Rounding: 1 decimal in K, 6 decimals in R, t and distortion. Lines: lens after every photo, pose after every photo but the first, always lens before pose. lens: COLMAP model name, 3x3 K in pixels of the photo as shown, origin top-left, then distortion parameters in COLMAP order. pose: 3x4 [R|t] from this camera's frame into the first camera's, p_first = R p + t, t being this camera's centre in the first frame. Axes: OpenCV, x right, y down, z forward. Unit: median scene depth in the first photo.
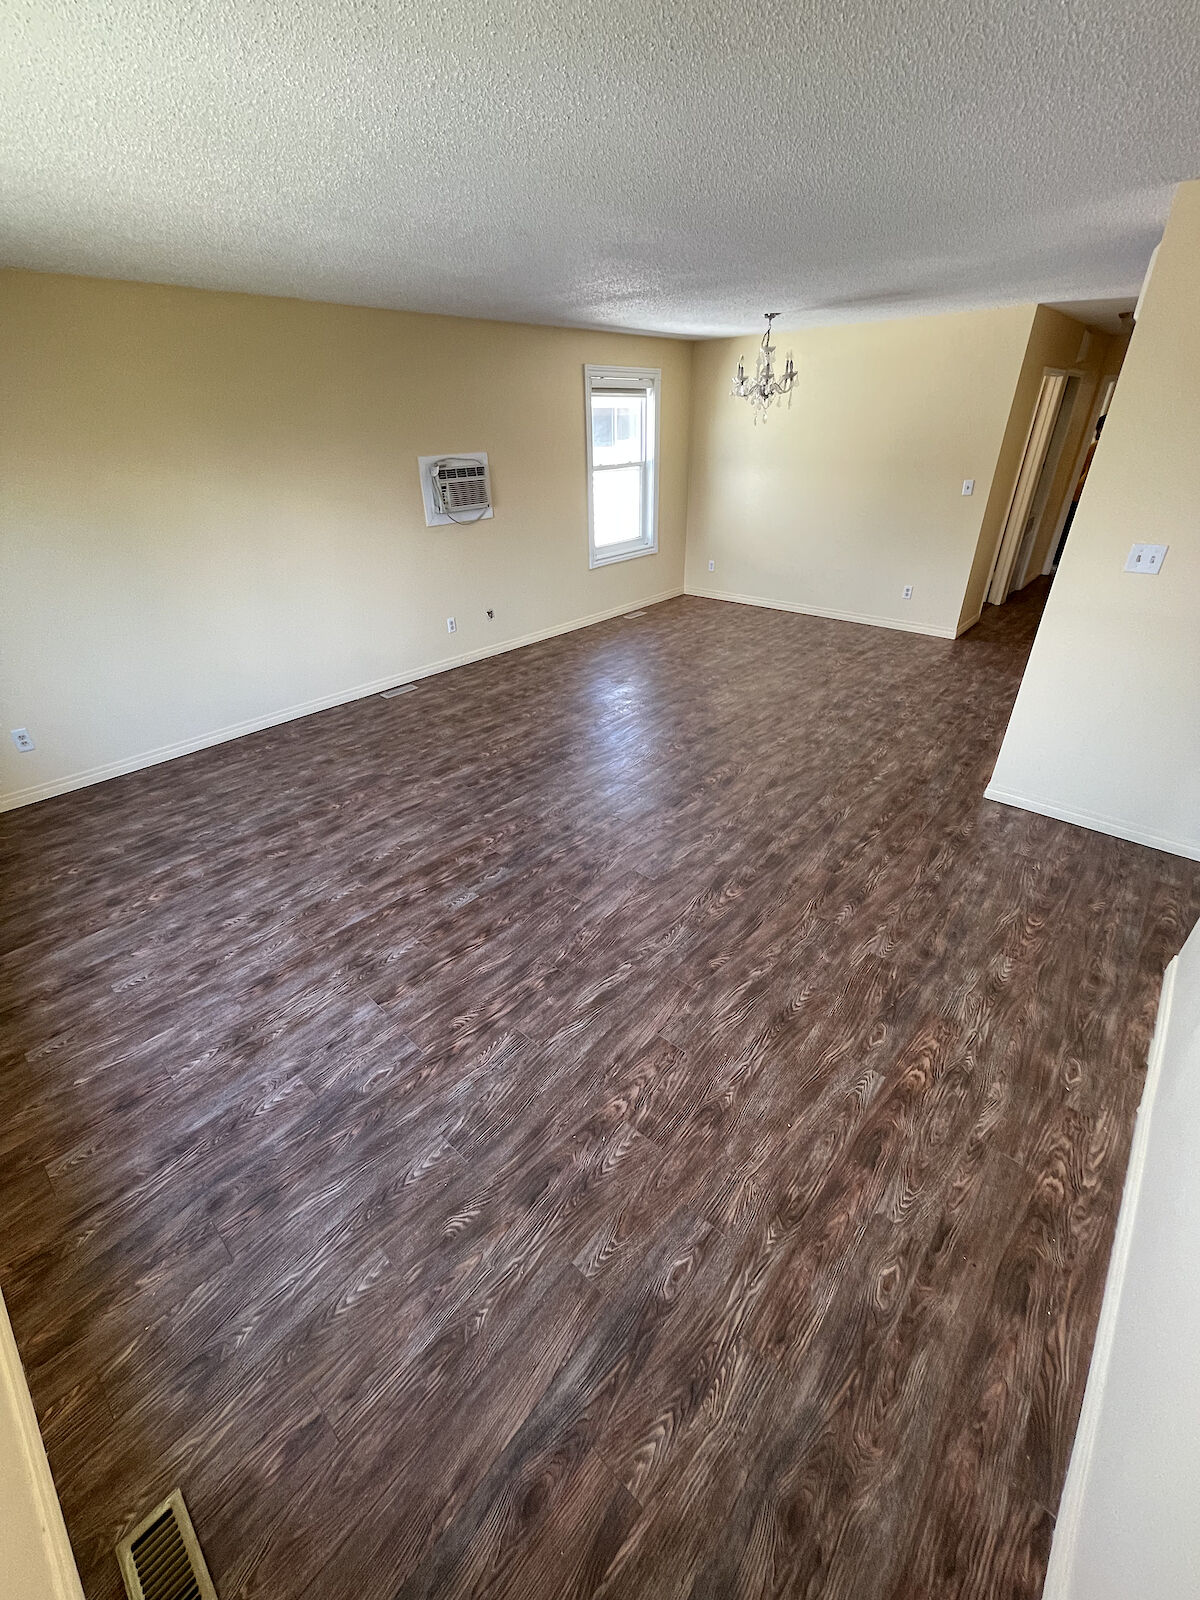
lens RADIAL K [[642.1, 0, 600.0], [0, 642.1, 800.0], [0, 0, 1]] dist [-0.000444, 0.000218]
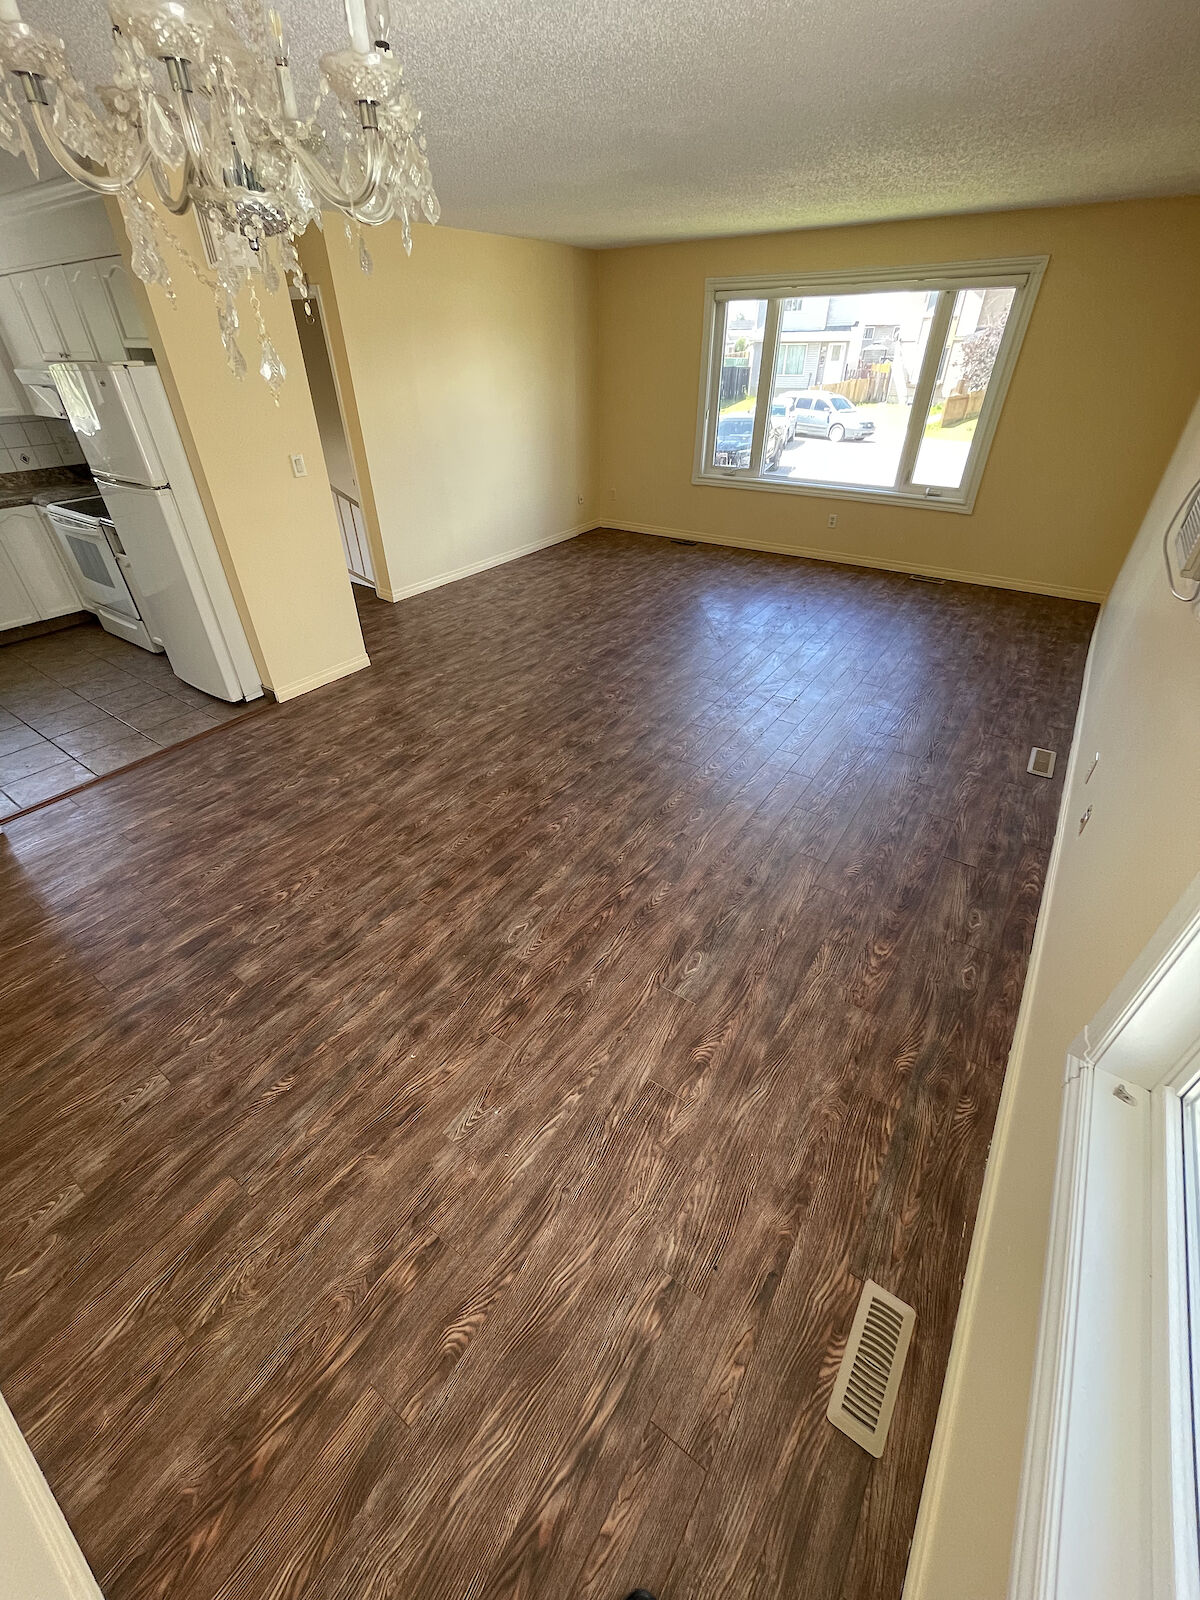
lens RADIAL K [[640.5, 0, 593.9], [0, 640.5, 790.5], [0, 0, 1]] dist [-0.004062, -0.000367]
pose [[-0.992762, 0.096234, -0.071853, 0.301865], [-0.025773, 0.413632, 0.910079, -1.177664], [0.117301, 0.905344, -0.408158, 1.981943]]
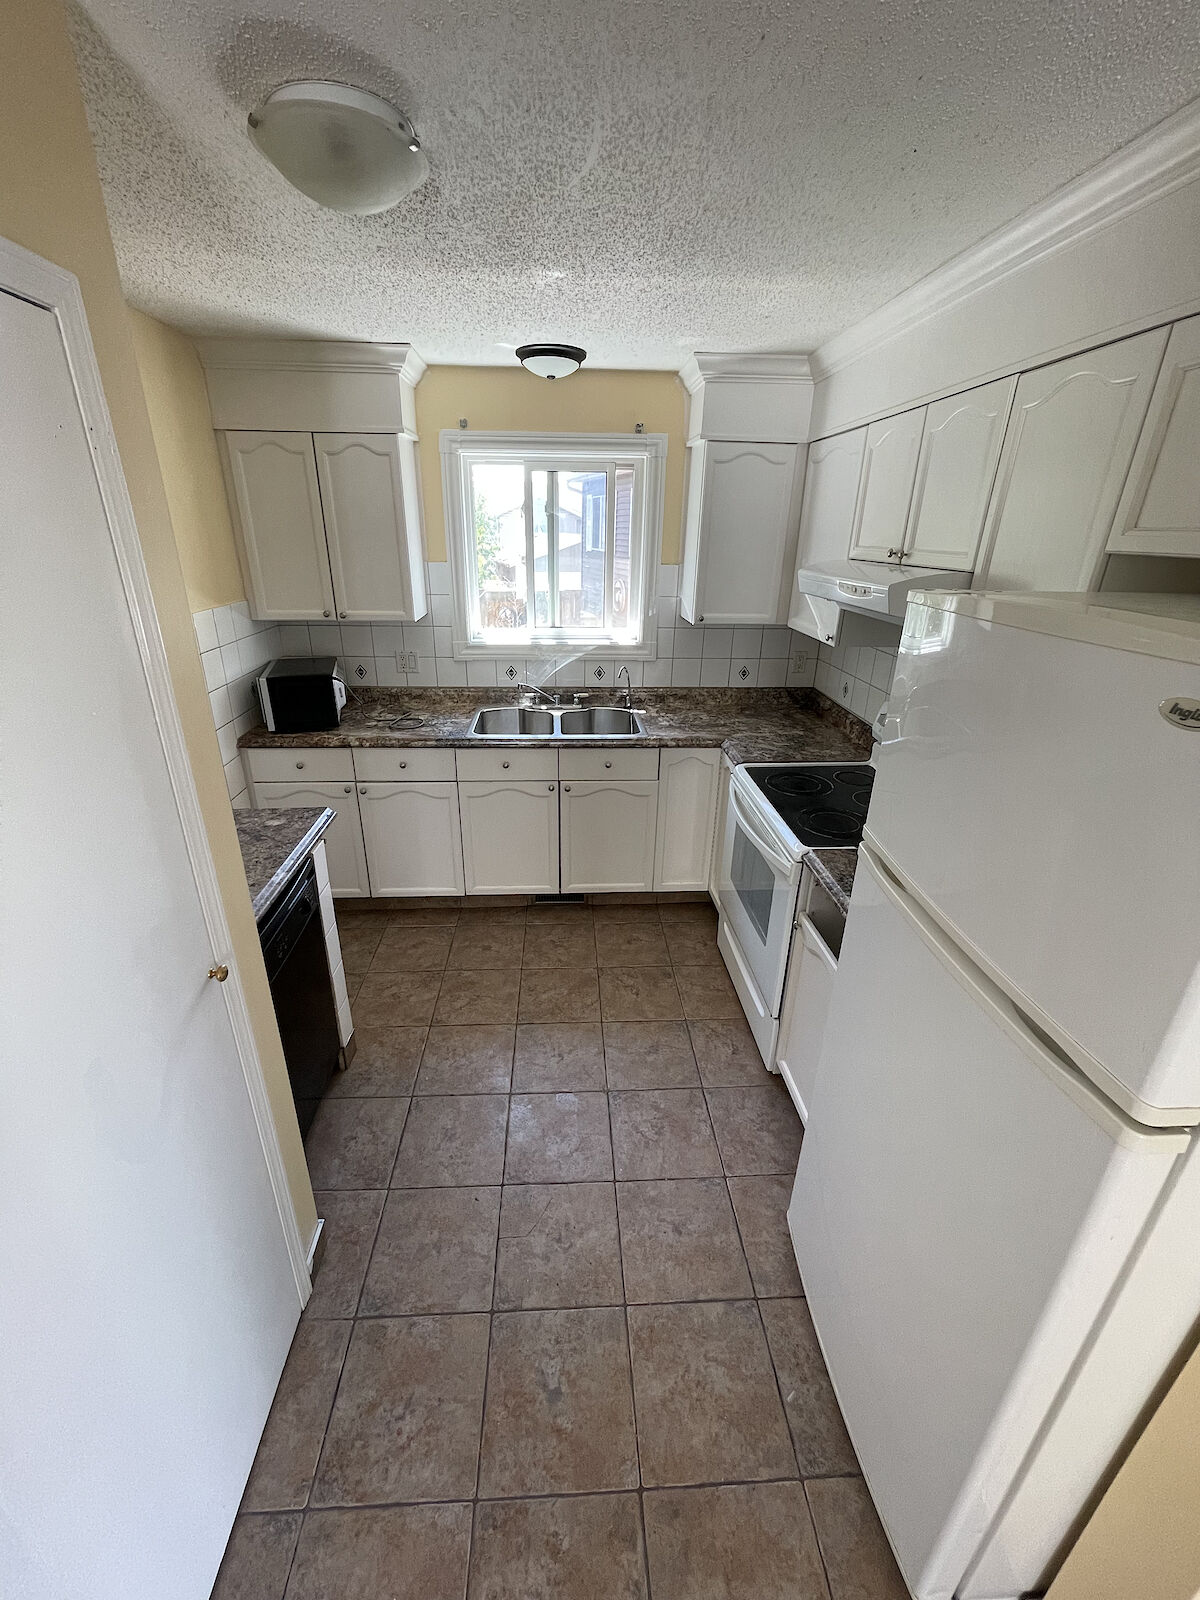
lens RADIAL K [[640.5, 0, 593.9], [0, 640.5, 790.5], [0, 0, 1]] dist [-0.004062, -0.000367]
pose [[-0.708612, -0.252378, 0.658920, 0.894739], [0.359211, 0.674743, 0.644739, -0.728550], [-0.607319, 0.693561, -0.387474, 1.178043]]
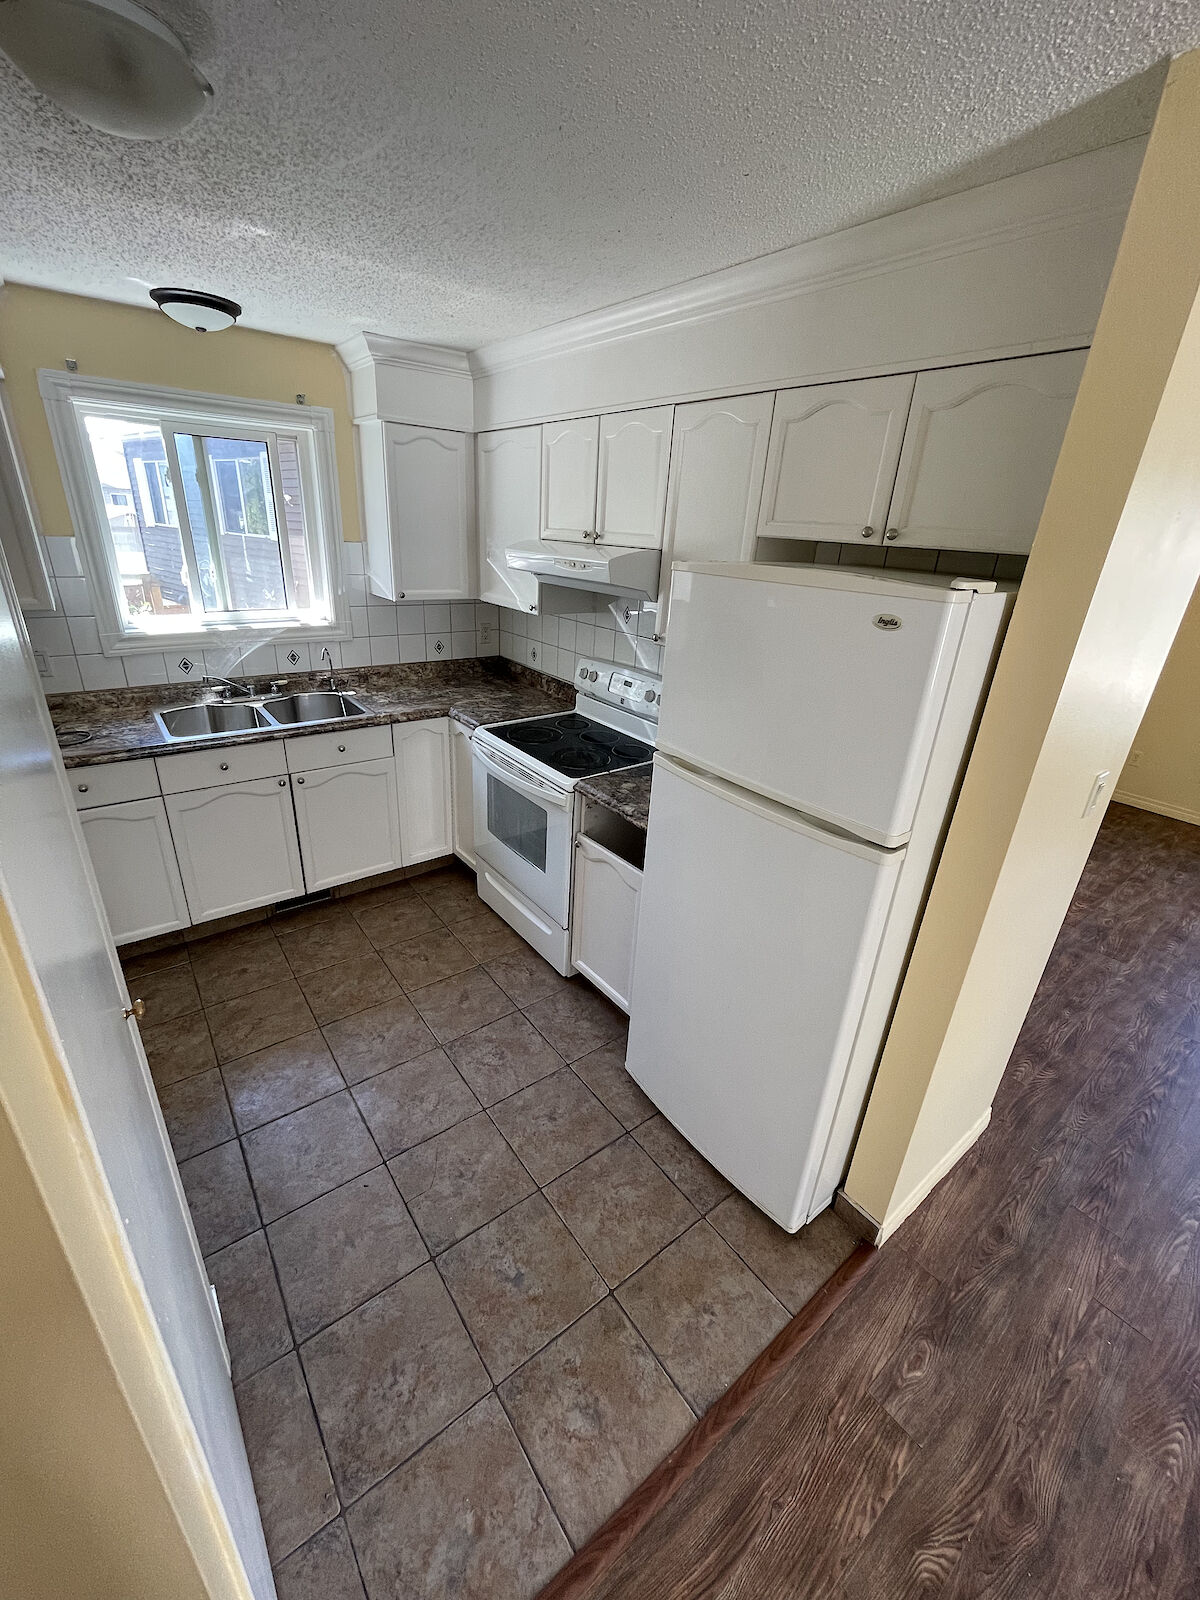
lens RADIAL K [[640.5, 0, 593.9], [0, 640.5, 790.5], [0, 0, 1]] dist [-0.004062, -0.000367]
pose [[-0.982391, -0.092834, 0.162139, 0.998030], [0.072097, 0.612243, 0.787376, -0.799258], [-0.172363, 0.785201, -0.594769, 1.303980]]
